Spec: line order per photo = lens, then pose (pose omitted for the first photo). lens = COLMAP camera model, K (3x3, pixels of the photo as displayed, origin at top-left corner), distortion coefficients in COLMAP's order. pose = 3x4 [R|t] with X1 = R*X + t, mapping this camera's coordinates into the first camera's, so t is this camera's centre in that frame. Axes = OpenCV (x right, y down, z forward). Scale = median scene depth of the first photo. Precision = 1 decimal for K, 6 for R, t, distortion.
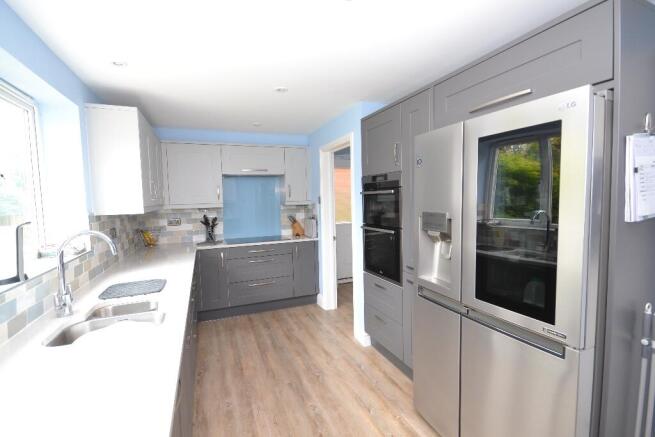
lens RADIAL K [[298.1, 0, 327.5], [0, 298.1, 218.5], [0, 0, 1]] dist [0.002044, 0.000131]
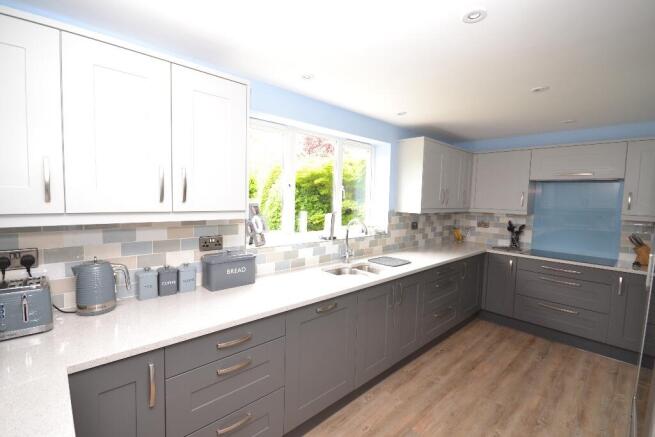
lens RADIAL K [[298.1, 0, 327.5], [0, 298.1, 218.5], [0, 0, 1]] dist [0.002044, 0.000131]
pose [[0.356353, 0.102568, -0.928705, 0.377331], [-0.101300, 0.992339, 0.070726, -0.035229], [0.928844, 0.068875, 0.364013, 0.080759]]
